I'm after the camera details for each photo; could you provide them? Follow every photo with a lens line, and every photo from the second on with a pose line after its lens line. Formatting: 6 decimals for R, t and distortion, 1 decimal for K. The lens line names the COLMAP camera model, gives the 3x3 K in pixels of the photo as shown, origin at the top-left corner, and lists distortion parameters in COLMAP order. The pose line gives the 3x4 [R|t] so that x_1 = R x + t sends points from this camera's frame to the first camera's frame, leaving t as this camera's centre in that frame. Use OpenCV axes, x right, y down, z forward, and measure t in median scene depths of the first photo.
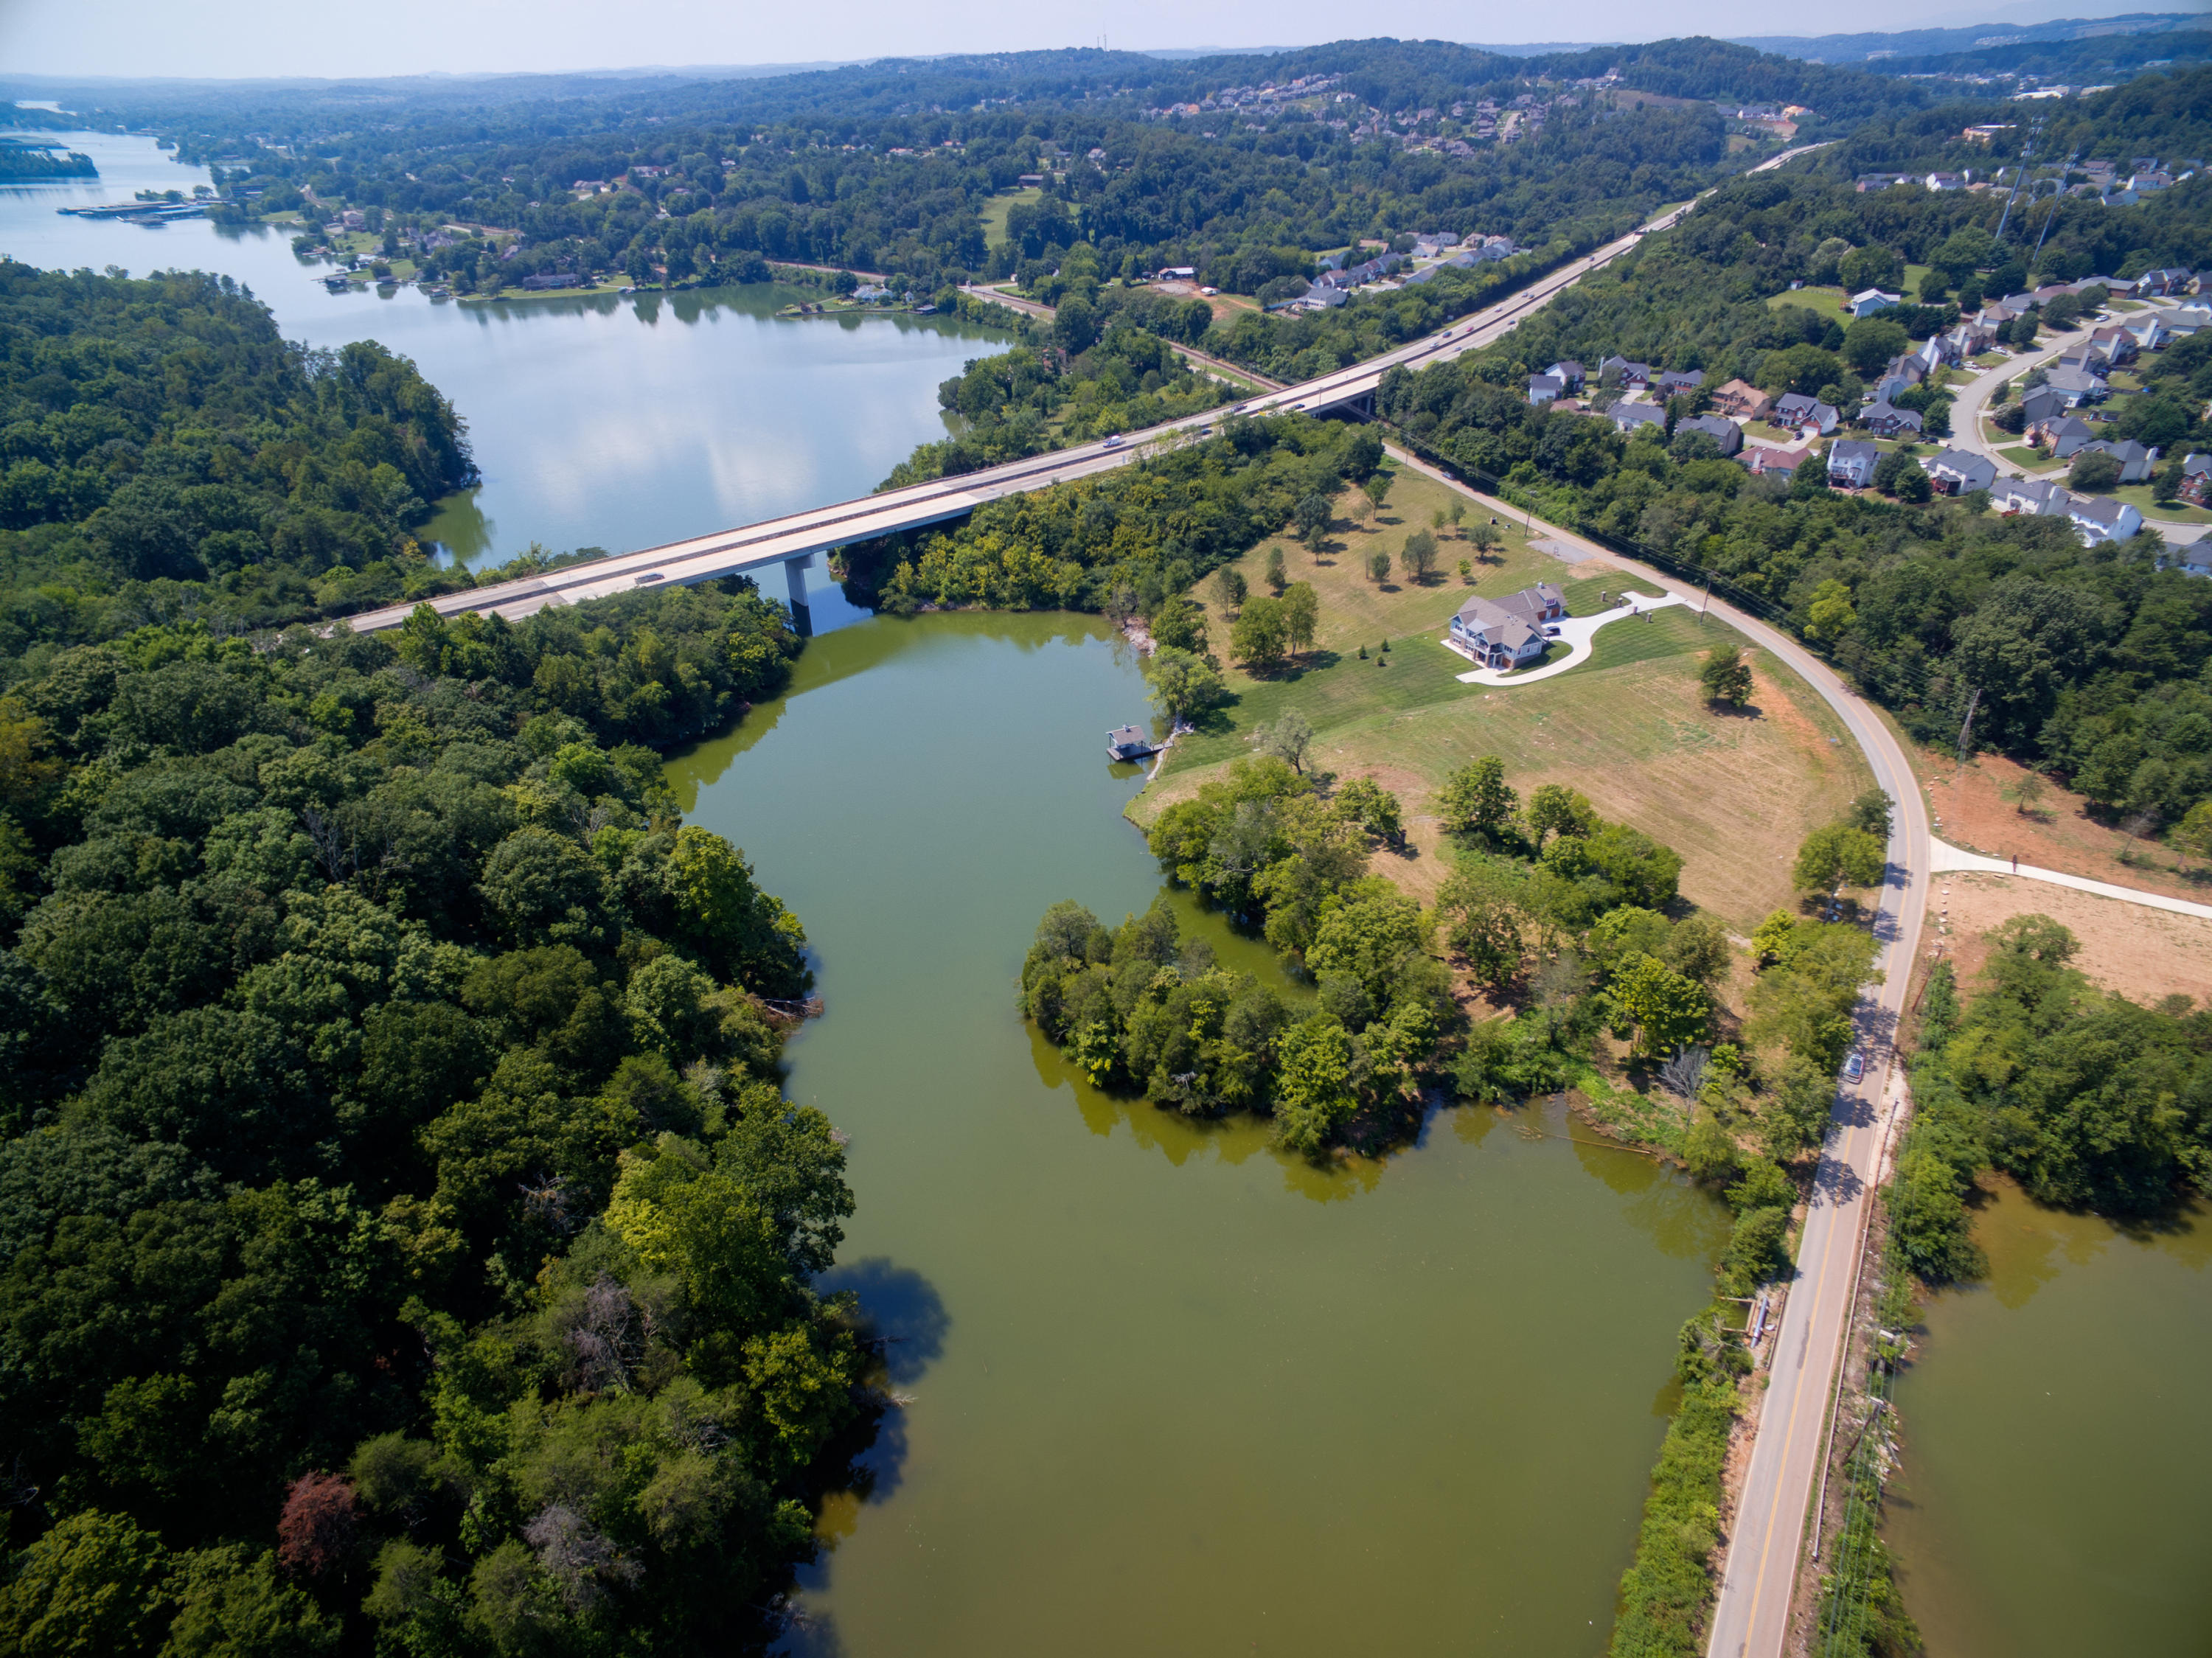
lens RADIAL K [[1269.1, 0, 1100.0], [0, 1269.1, 829.4], [0, 0, 1]] dist [-0.104043, 0.073056]
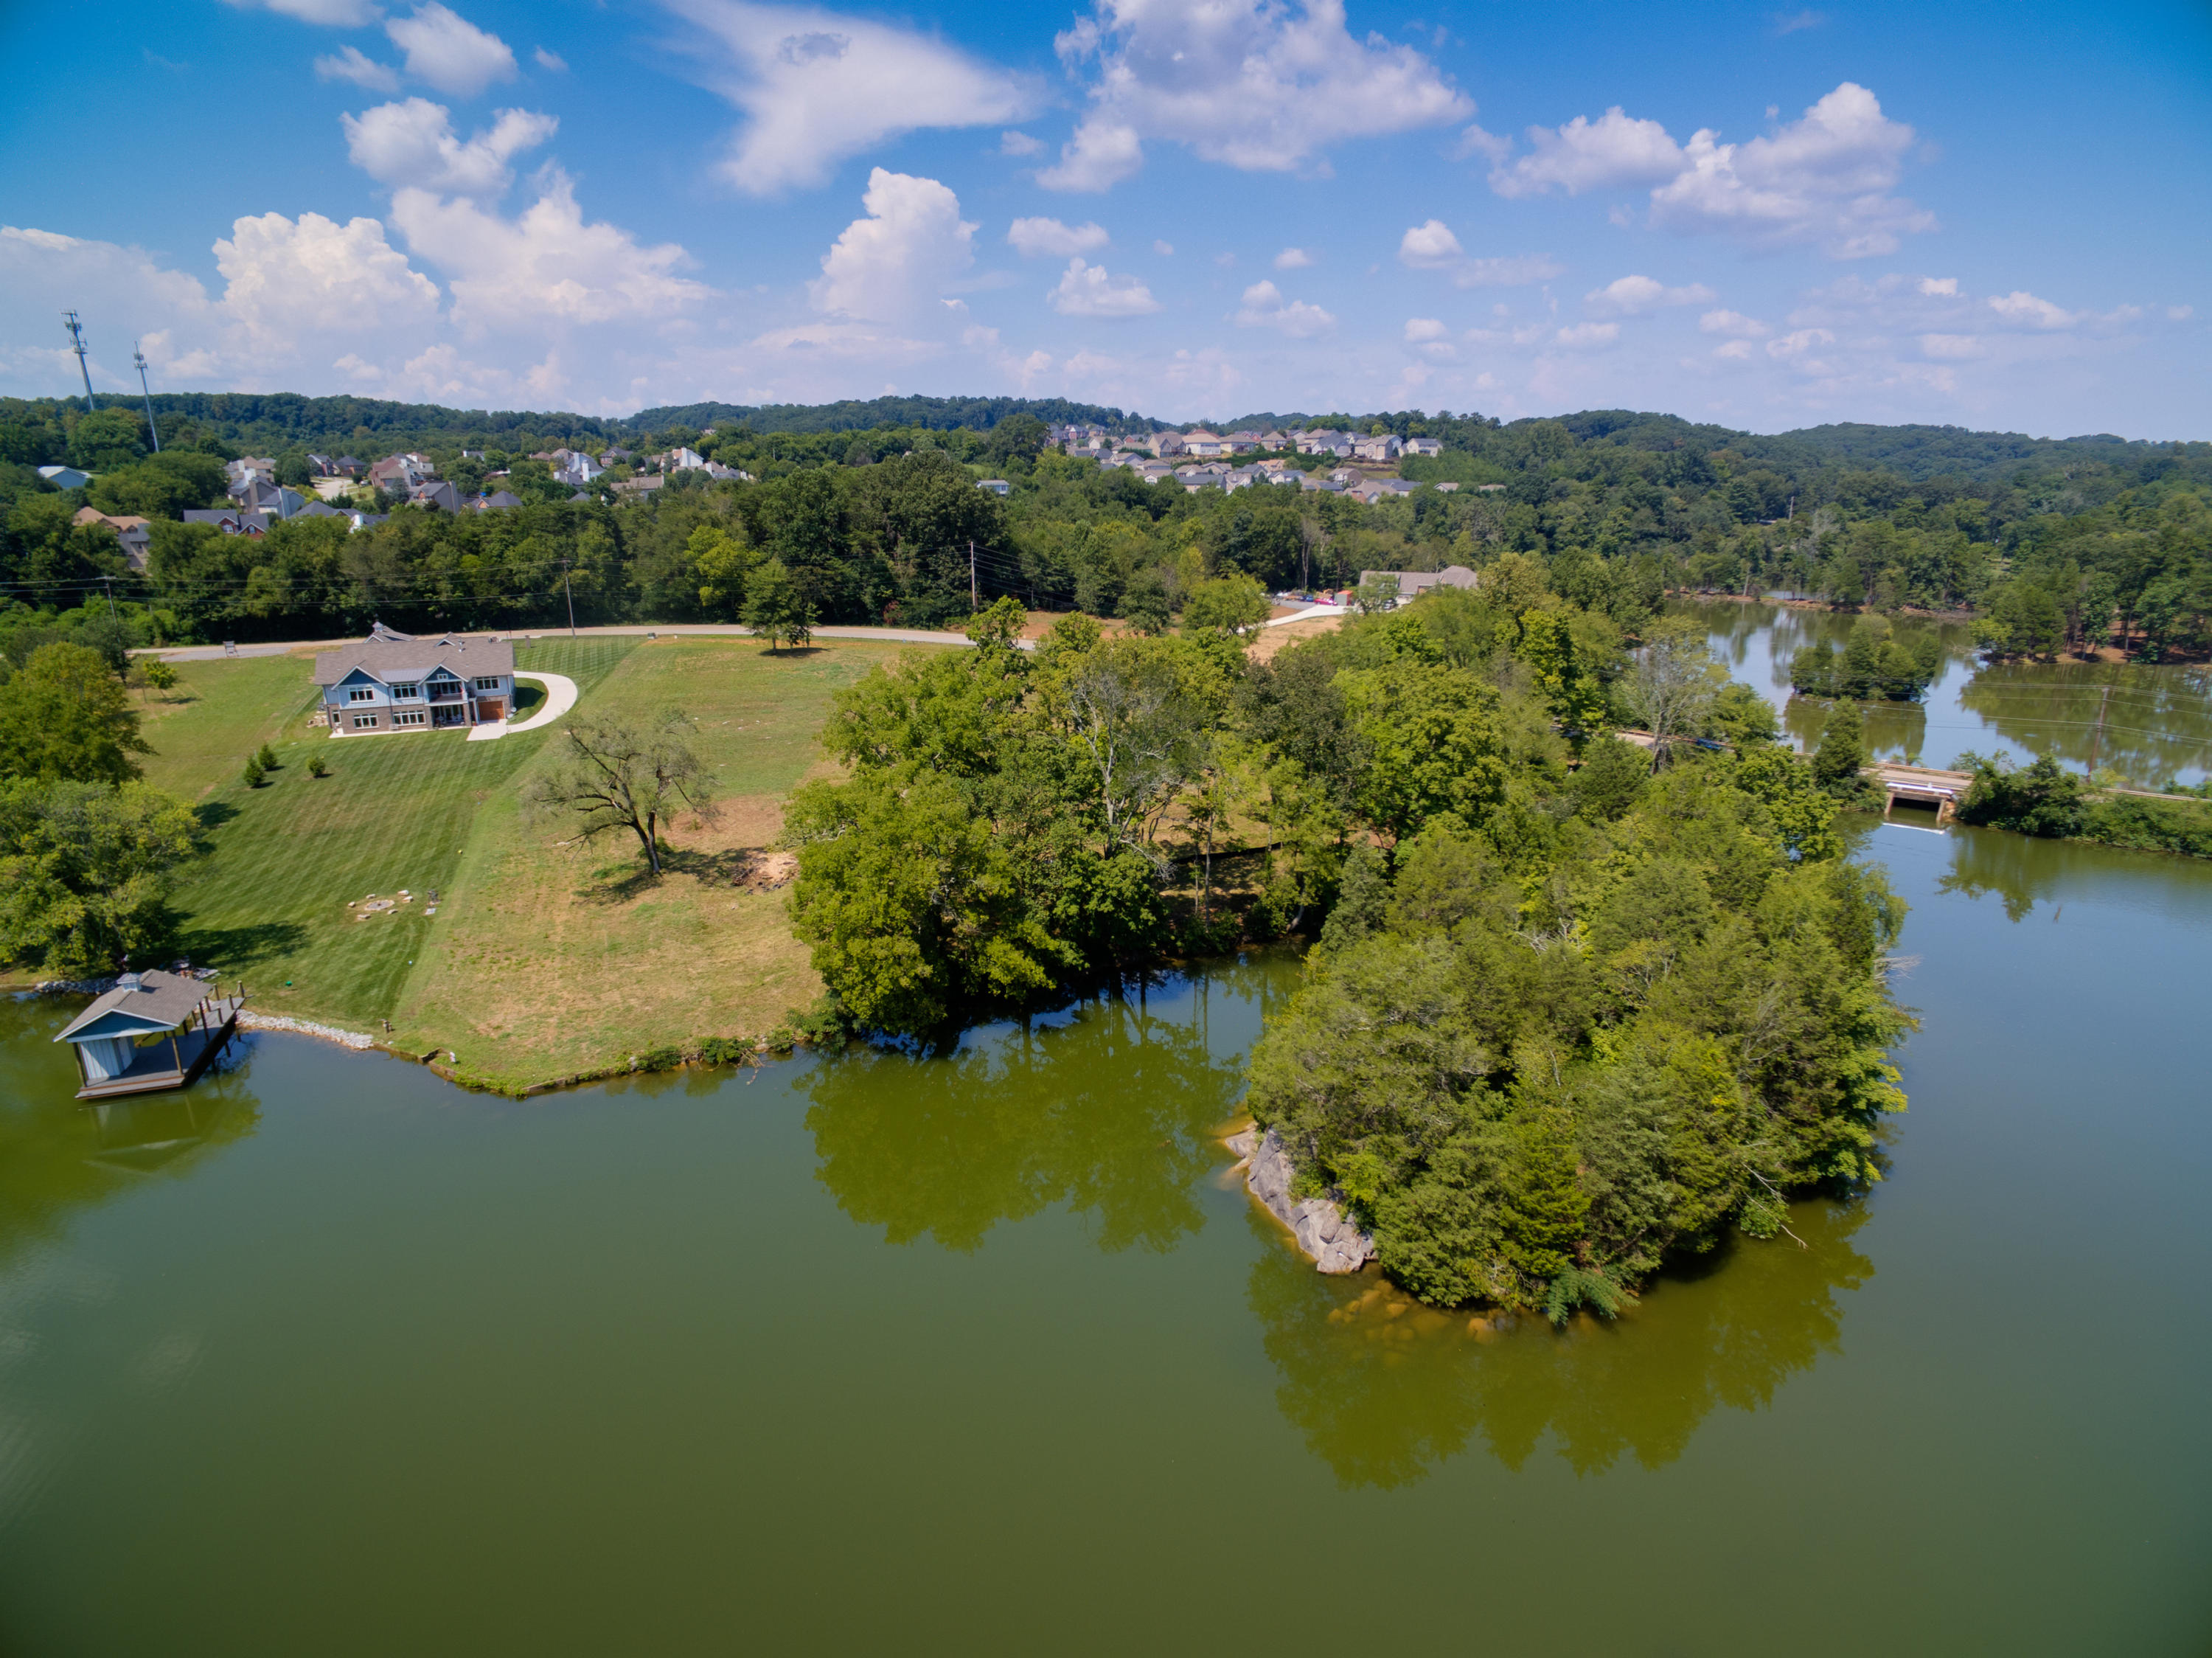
lens RADIAL K [[1269.4, 0, 1111.2], [0, 1269.4, 833.3], [0, 0, 1]] dist [-0.104043, 0.073056]
pose [[0.082539, -0.254425, 0.963564, -0.200175], [0.541005, 0.823435, 0.171082, -0.030513], [-0.836959, 0.507172, 0.205611, 0.653699]]
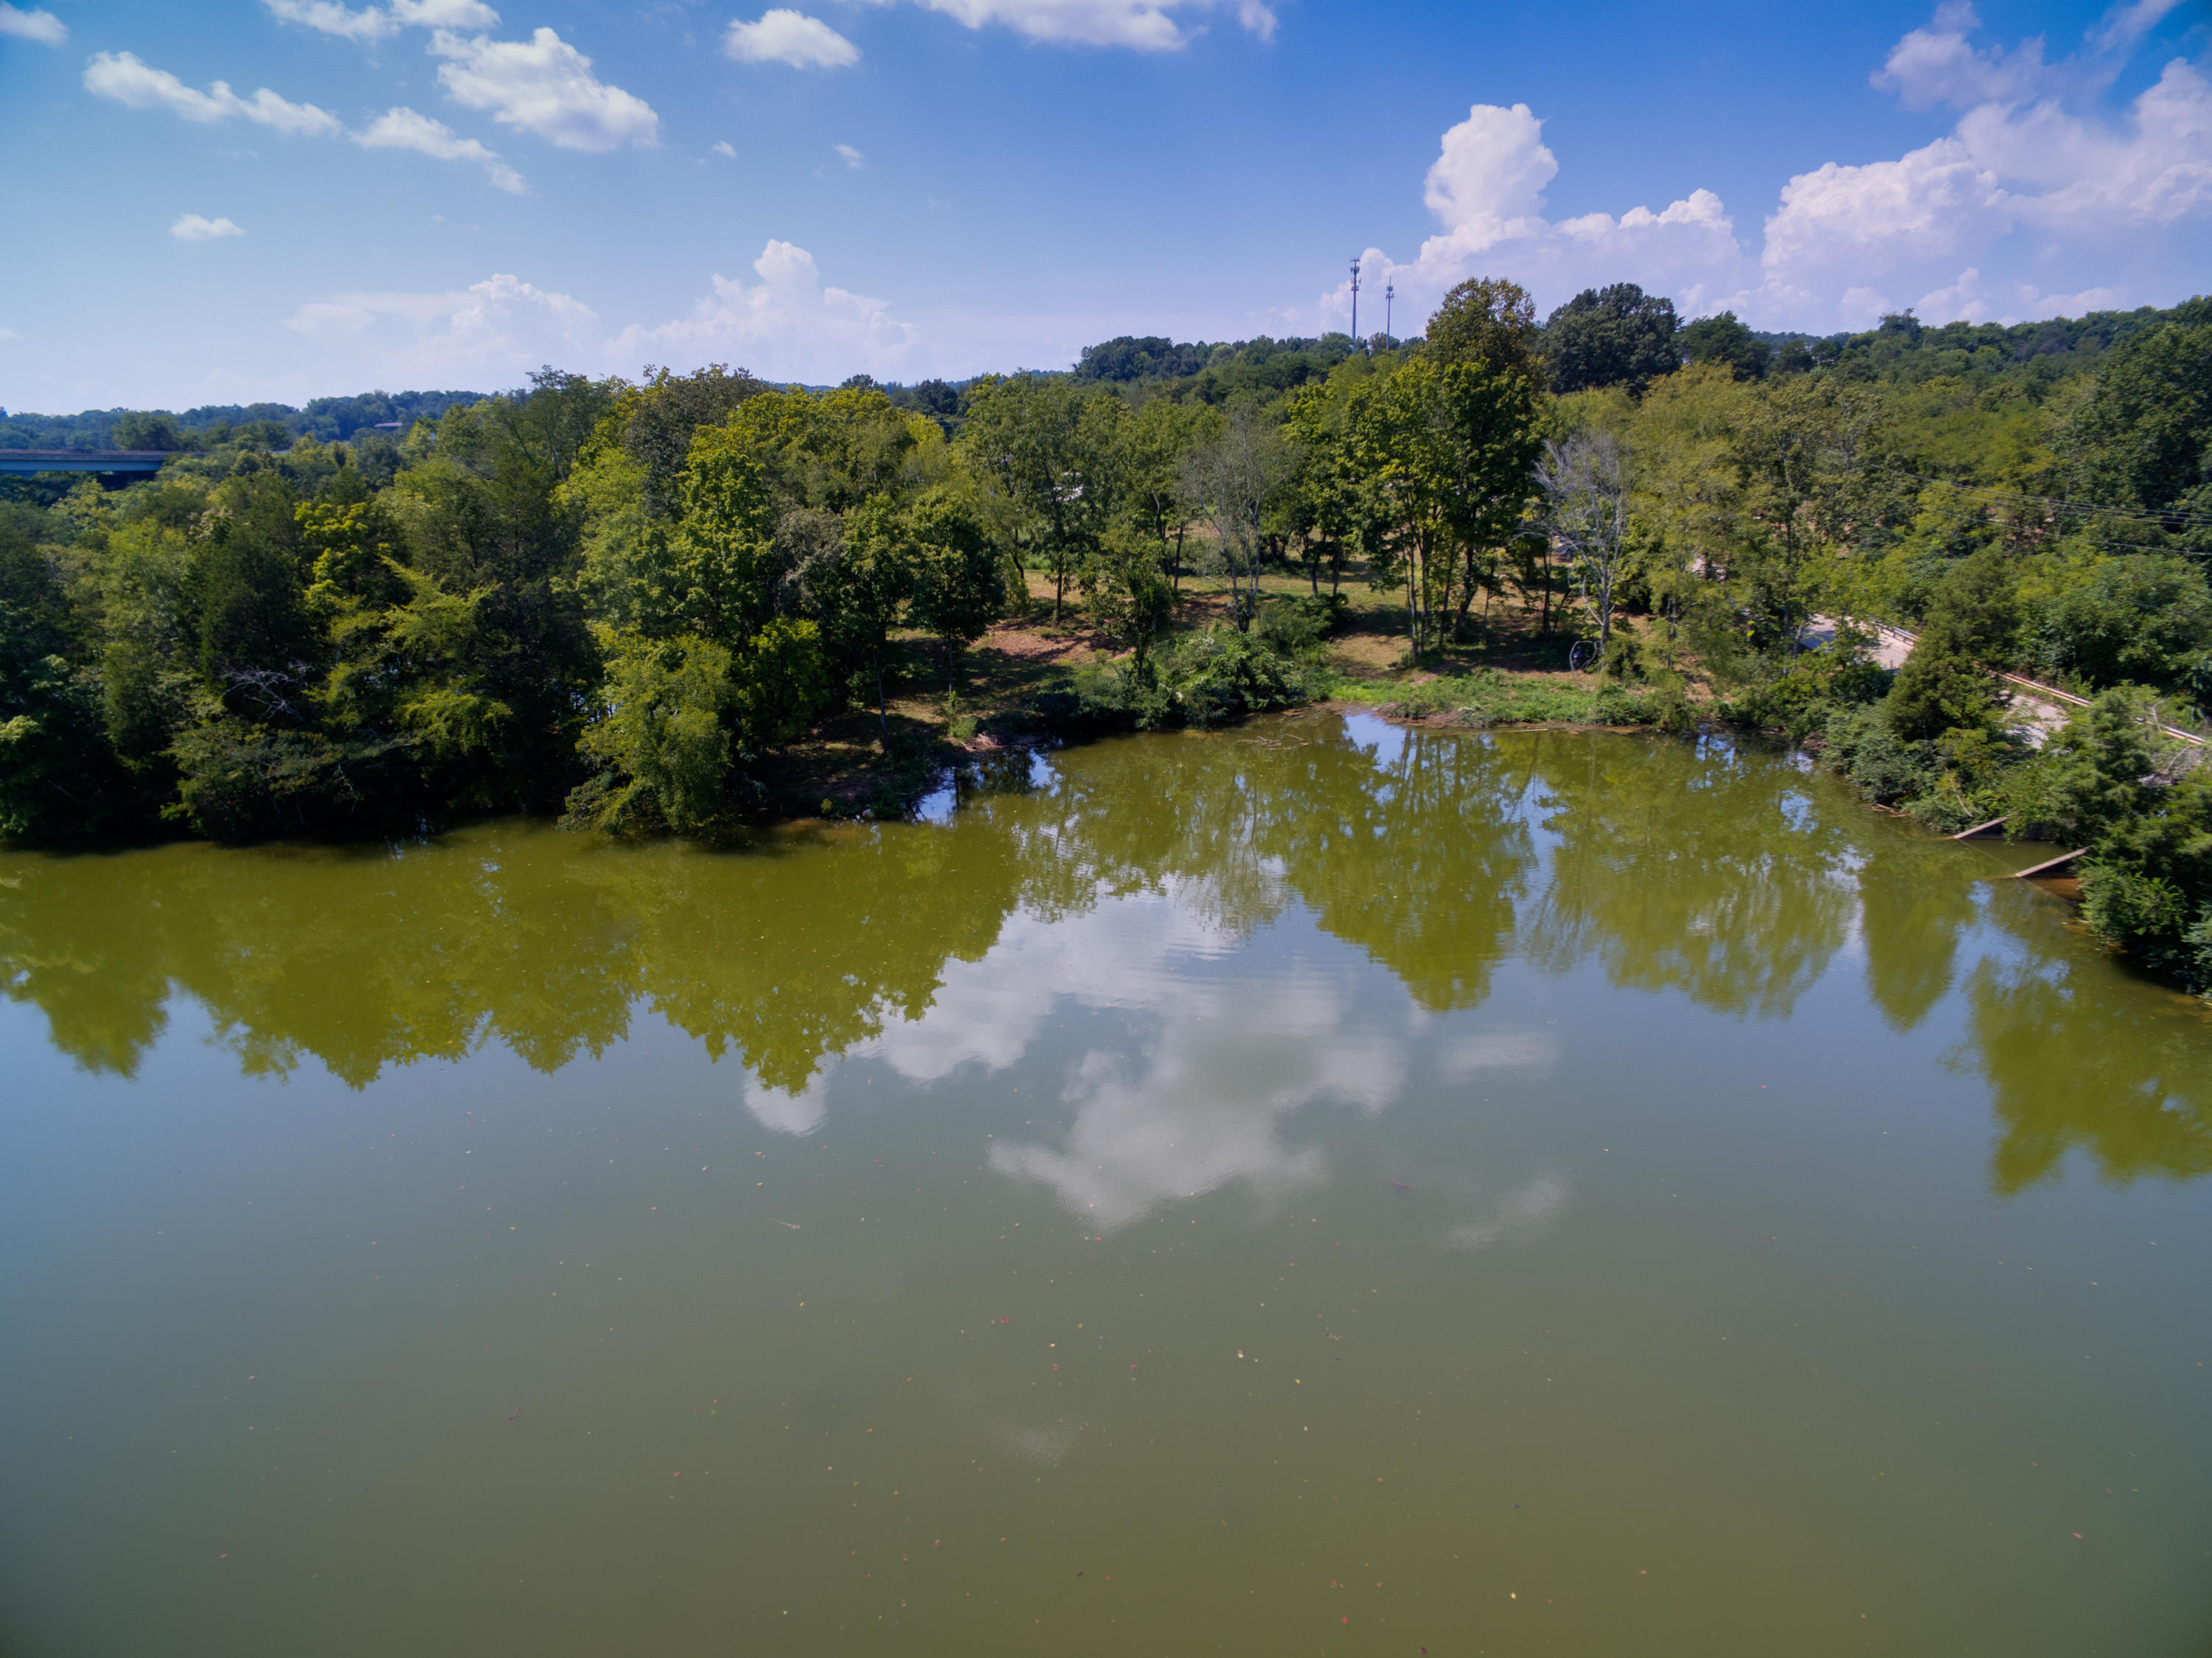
lens RADIAL K [[1269.1, 0, 1104.2], [0, 1269.1, 822.3], [0, 0, 1]] dist [-0.104043, 0.073056]
pose [[0.909279, -0.119069, 0.398791, 0.076076], [0.225783, 0.946067, -0.232335, 0.203336], [-0.349619, 0.301298, 0.887122, 0.392757]]
